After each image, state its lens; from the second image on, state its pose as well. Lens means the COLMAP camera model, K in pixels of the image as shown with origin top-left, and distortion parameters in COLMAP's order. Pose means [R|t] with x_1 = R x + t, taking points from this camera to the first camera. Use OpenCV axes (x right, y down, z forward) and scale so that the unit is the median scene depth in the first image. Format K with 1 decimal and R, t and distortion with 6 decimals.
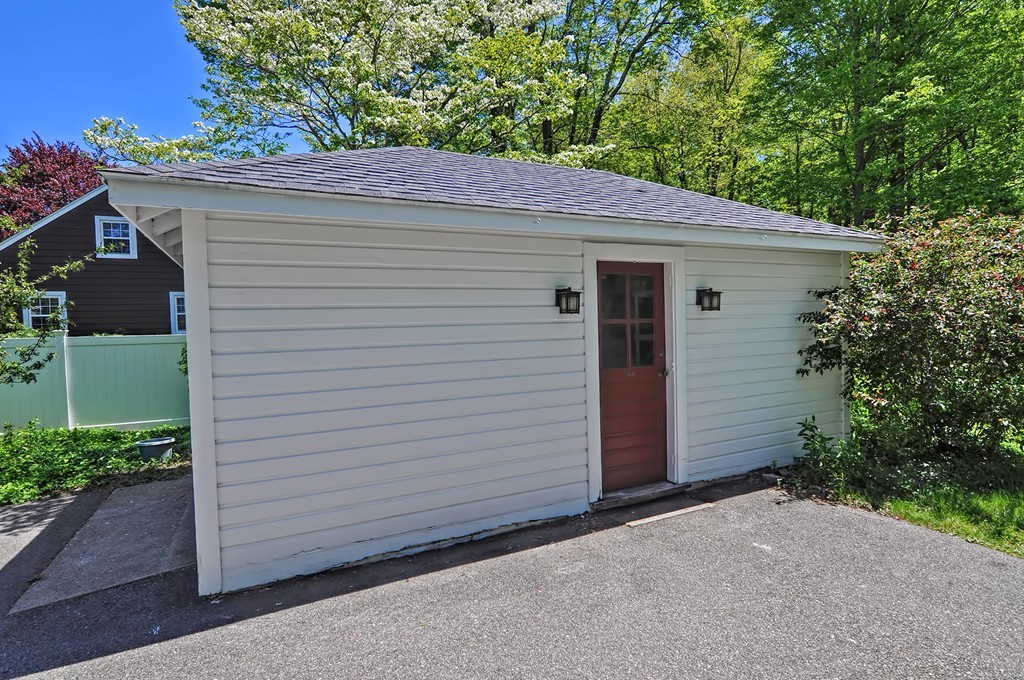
lens RADIAL K [[494.5, 0, 508.8], [0, 494.5, 346.6], [0, 0, 1]] dist [-0.020145, -0.000772]
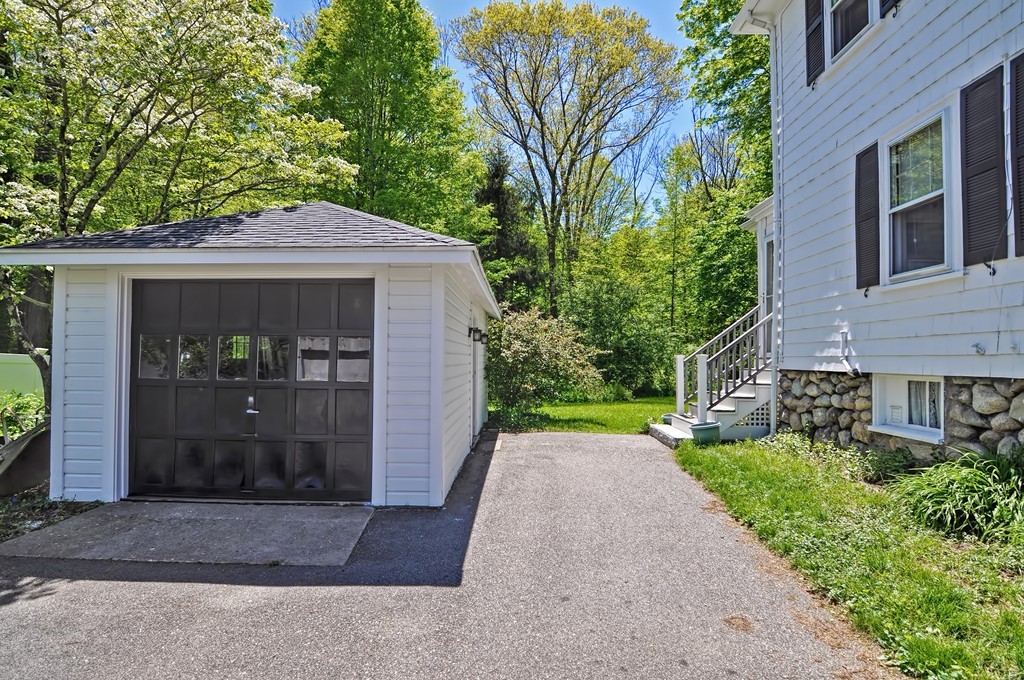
lens RADIAL K [[494.5, 0, 508.8], [0, 494.5, 346.6], [0, 0, 1]] dist [-0.020145, -0.000772]
pose [[0.447275, 0.059734, 0.892399, -1.597174], [0.004892, 0.997589, -0.069227, 0.088831], [-0.894383, 0.035329, 0.445905, 0.064671]]
